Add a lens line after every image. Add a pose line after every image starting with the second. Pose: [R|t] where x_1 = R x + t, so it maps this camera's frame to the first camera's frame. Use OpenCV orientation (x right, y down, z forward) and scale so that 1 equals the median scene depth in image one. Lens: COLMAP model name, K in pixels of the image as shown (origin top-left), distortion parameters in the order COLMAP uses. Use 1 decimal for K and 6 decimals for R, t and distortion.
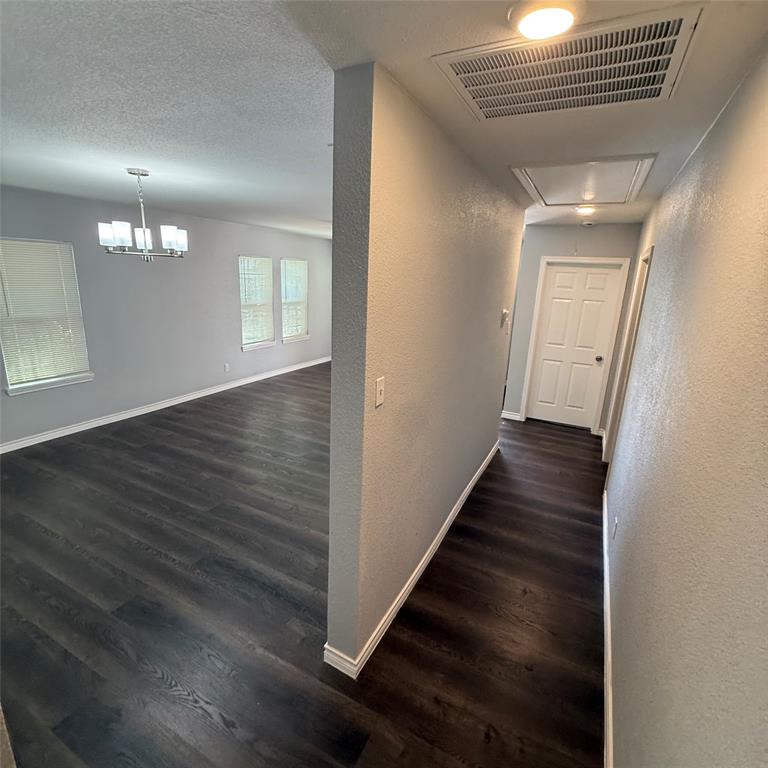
lens RADIAL K [[409.3, 0, 380.2], [0, 409.3, 379.7], [0, 0, 1]] dist [0.016575, -0.001276]
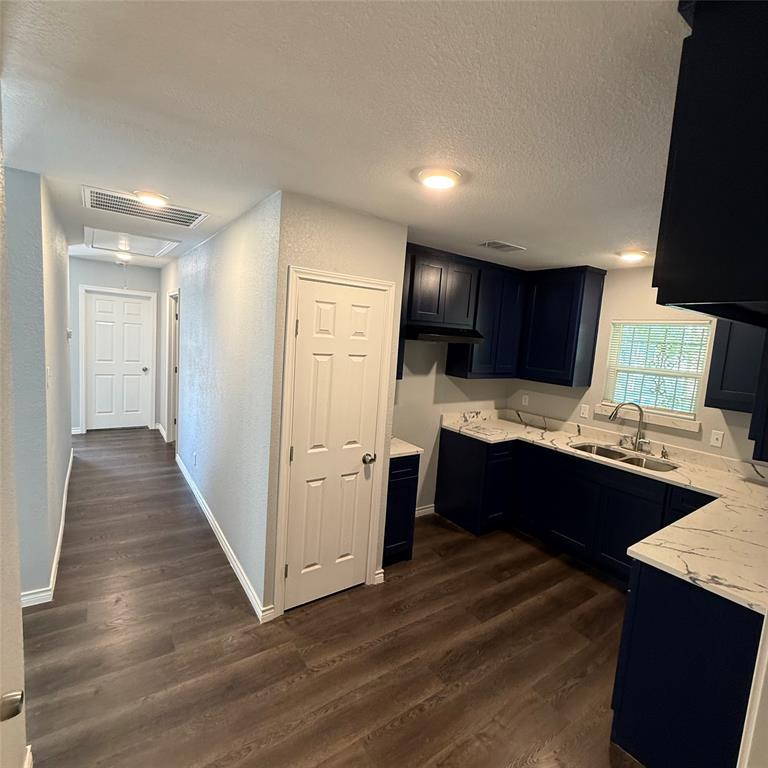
lens RADIAL K [[409.3, 0, 382.6], [0, 409.3, 381.3], [0, 0, 1]] dist [0.016575, -0.001276]
pose [[0.467119, -0.110703, 0.877237, -0.280293], [0.166244, 0.985433, 0.035834, 0.071283], [-0.868426, 0.129096, 0.478718, -0.275079]]
